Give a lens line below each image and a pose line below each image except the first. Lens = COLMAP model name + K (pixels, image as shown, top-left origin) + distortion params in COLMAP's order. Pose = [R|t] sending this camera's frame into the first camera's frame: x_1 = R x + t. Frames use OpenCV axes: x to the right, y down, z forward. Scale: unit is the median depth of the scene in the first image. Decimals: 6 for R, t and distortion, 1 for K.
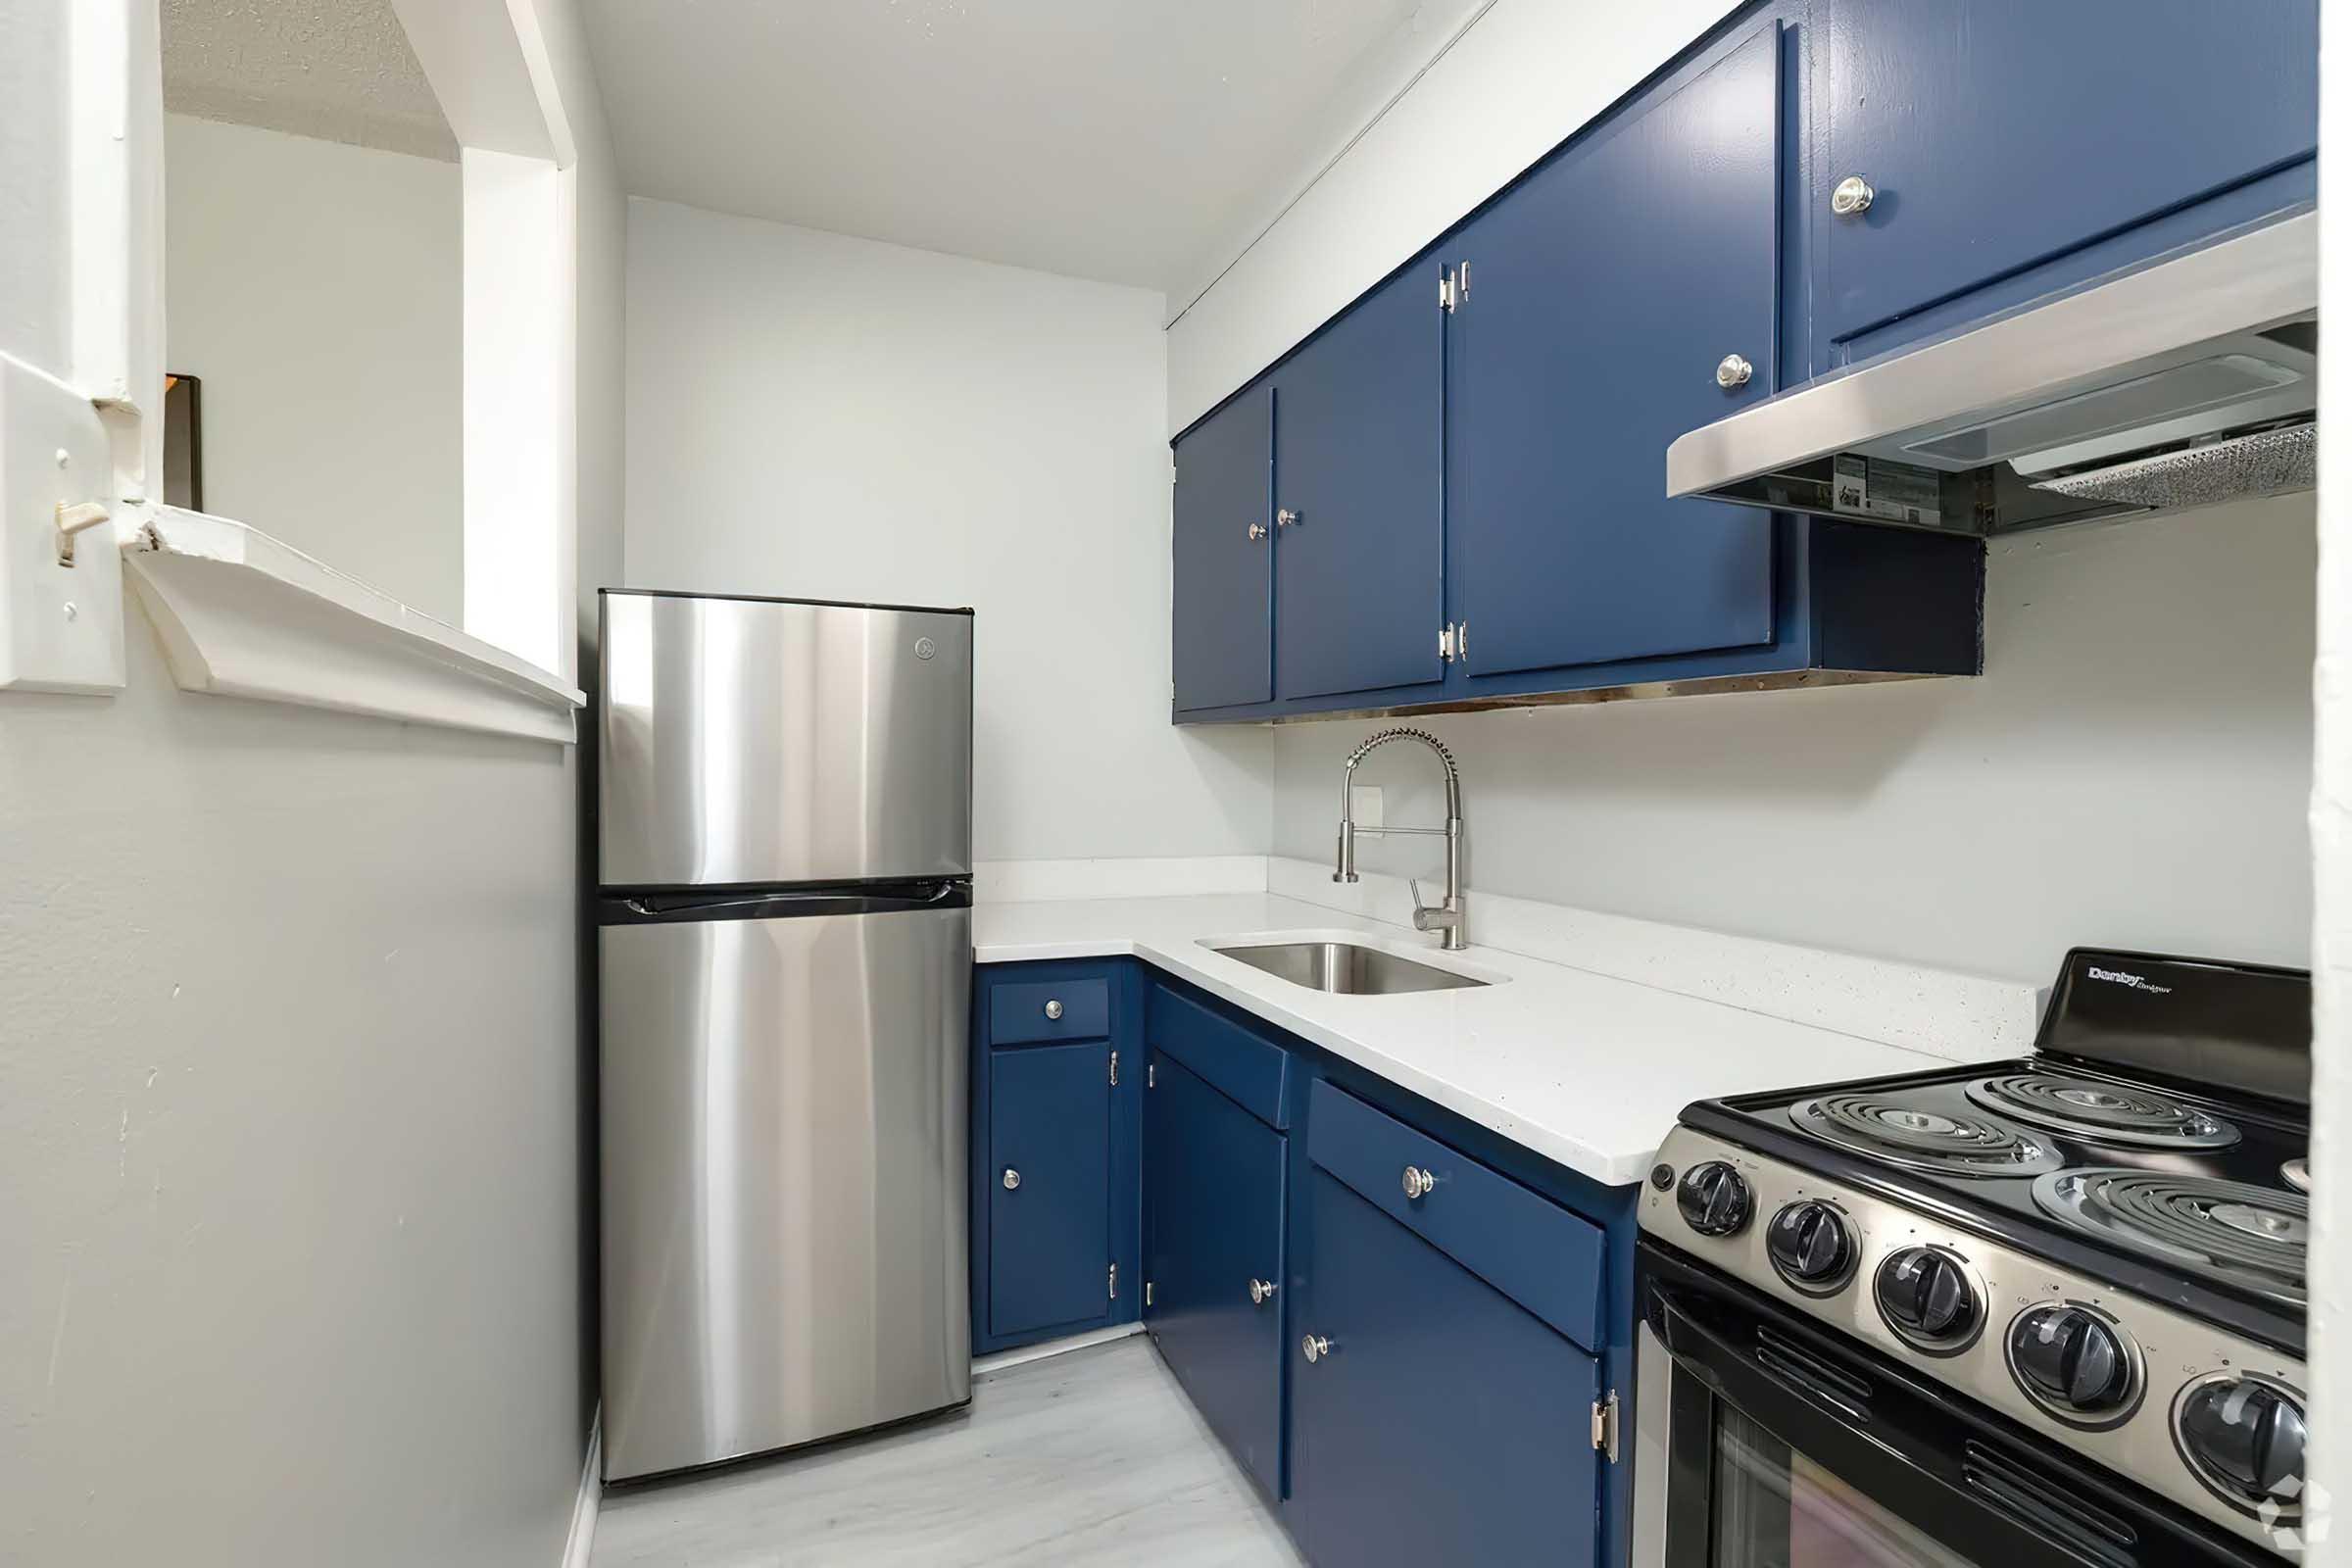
lens RADIAL K [[1008.3, 0, 1165.1], [0, 1008.3, 784.0], [0, 0, 1]] dist [0.000877, -0.000513]
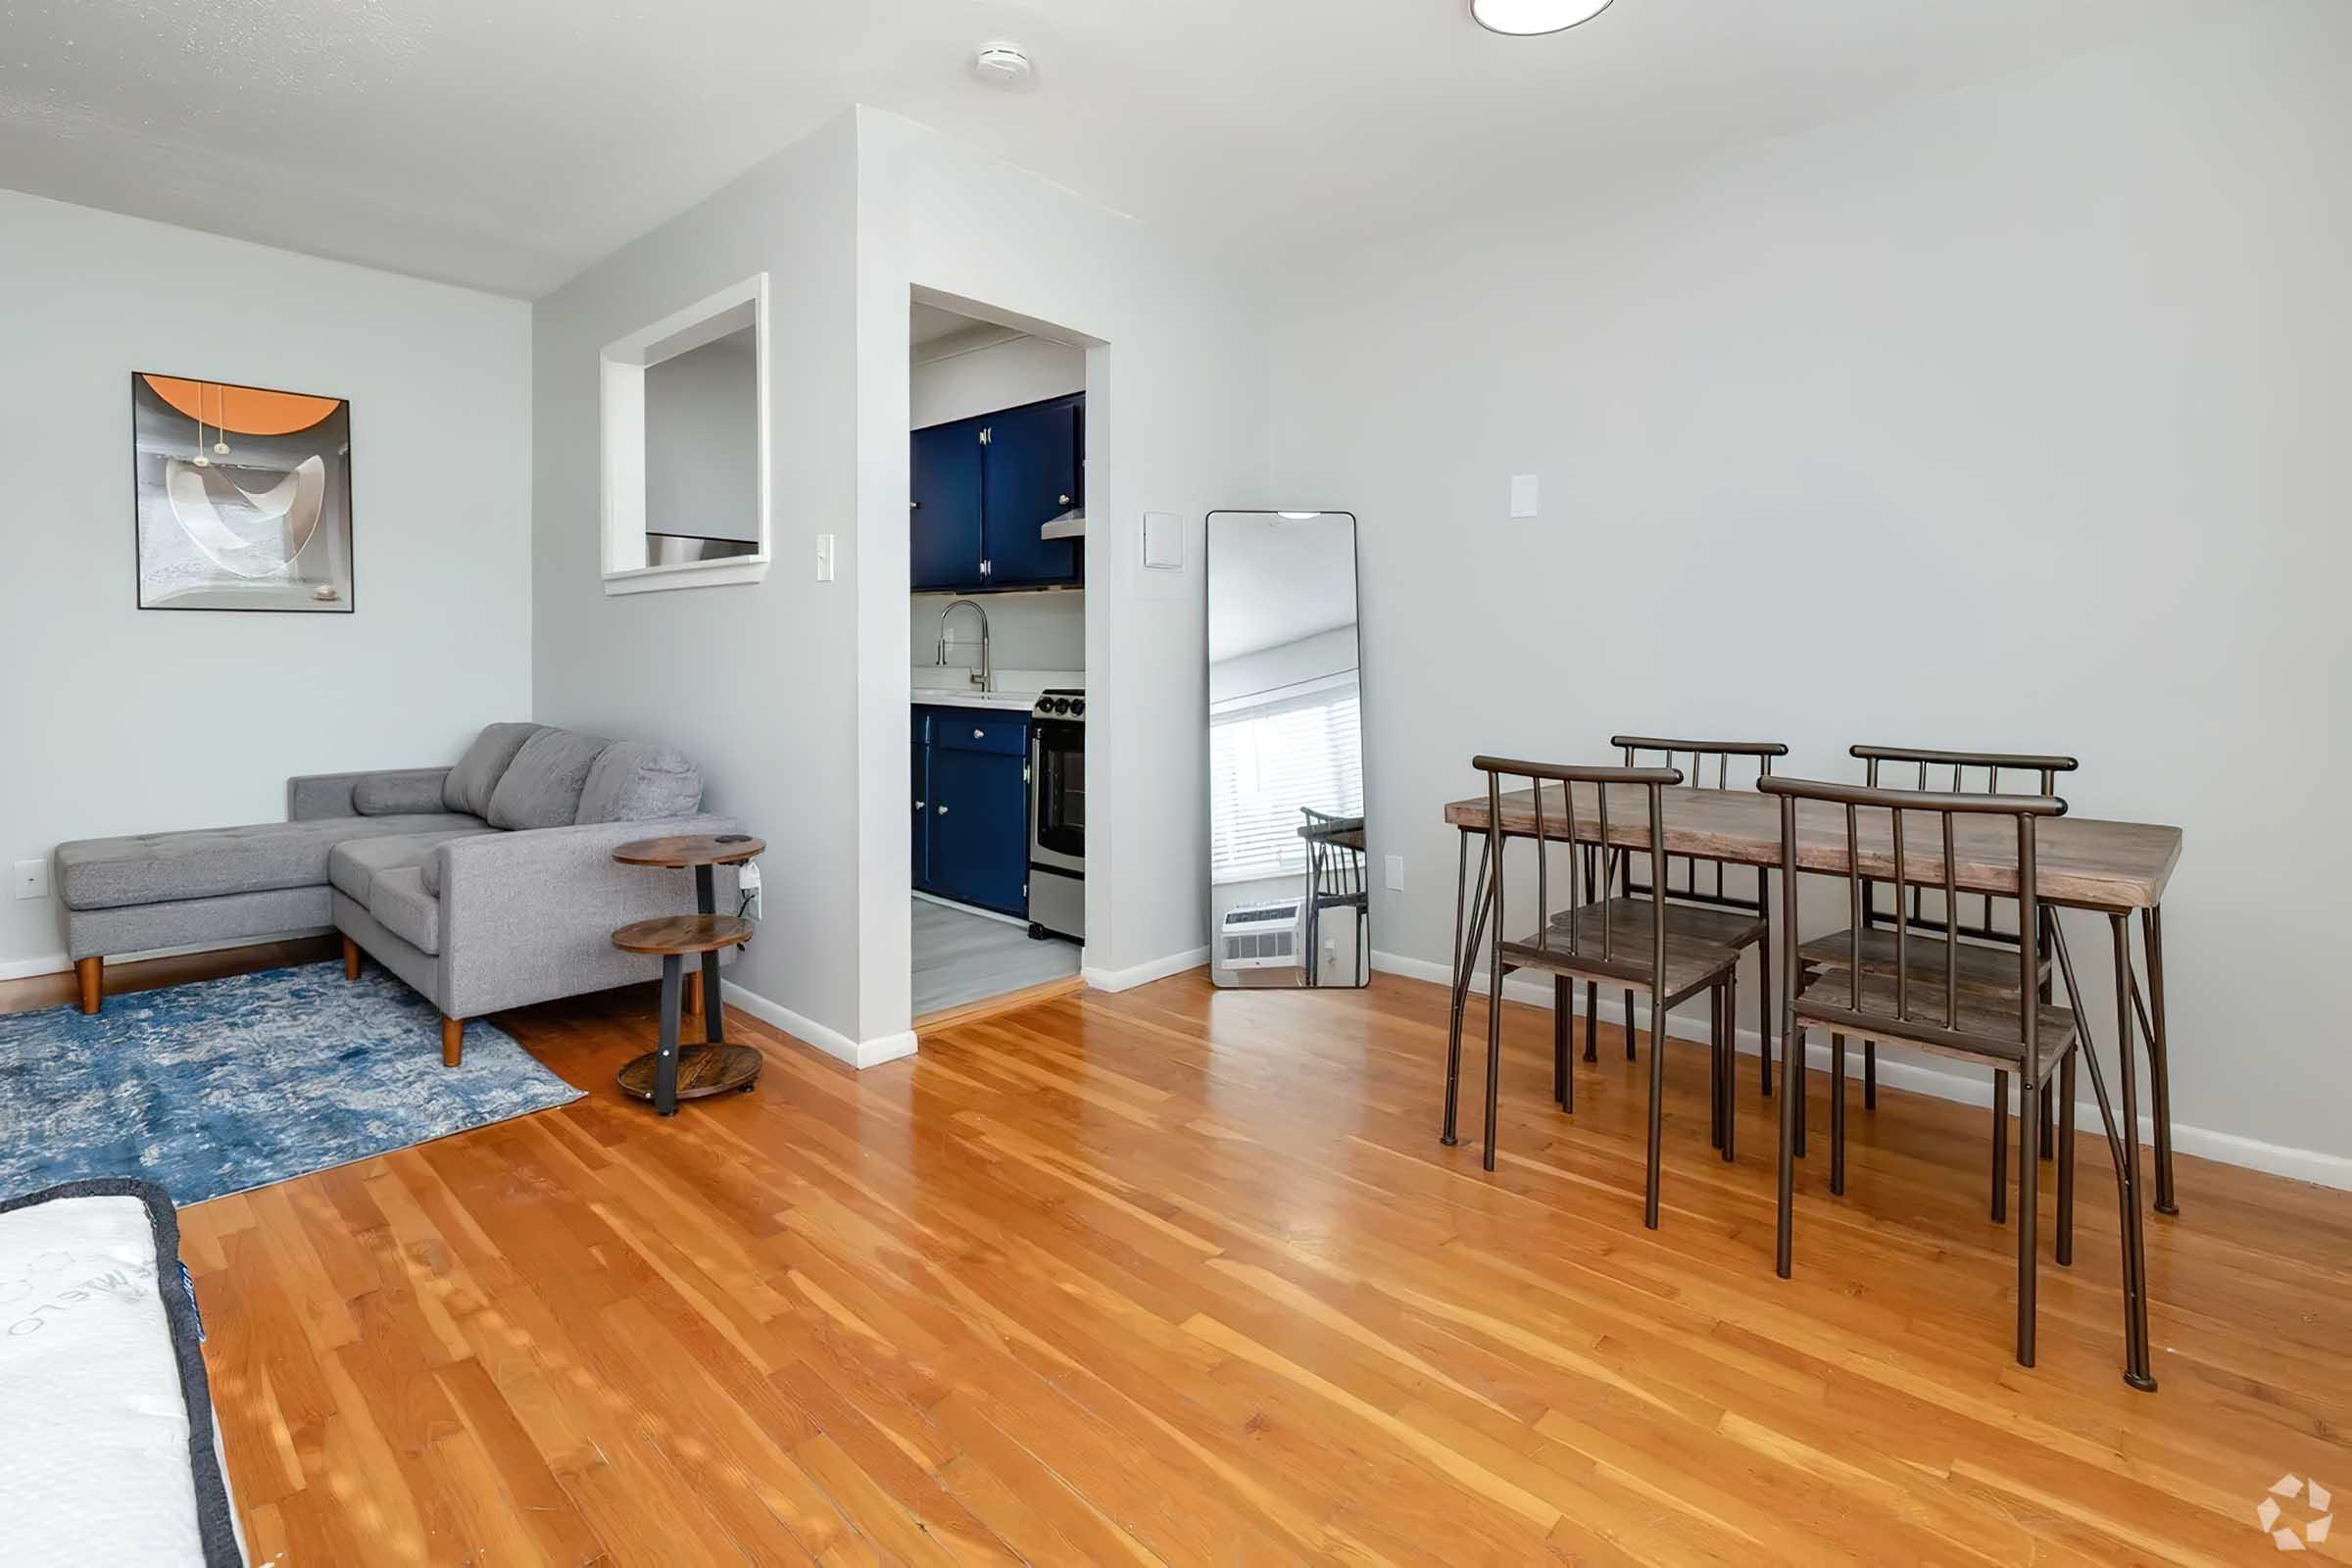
lens RADIAL K [[1121.6, 0, 1181.1], [0, 1121.6, 675.5], [0, 0, 1]] dist [-0.003713, -0.000644]
pose [[0.893175, -0.006829, 0.449657, -0.617202], [0.005102, 0.999974, 0.005054, 0.138692], [-0.449680, -0.002220, 0.893187, -1.974216]]
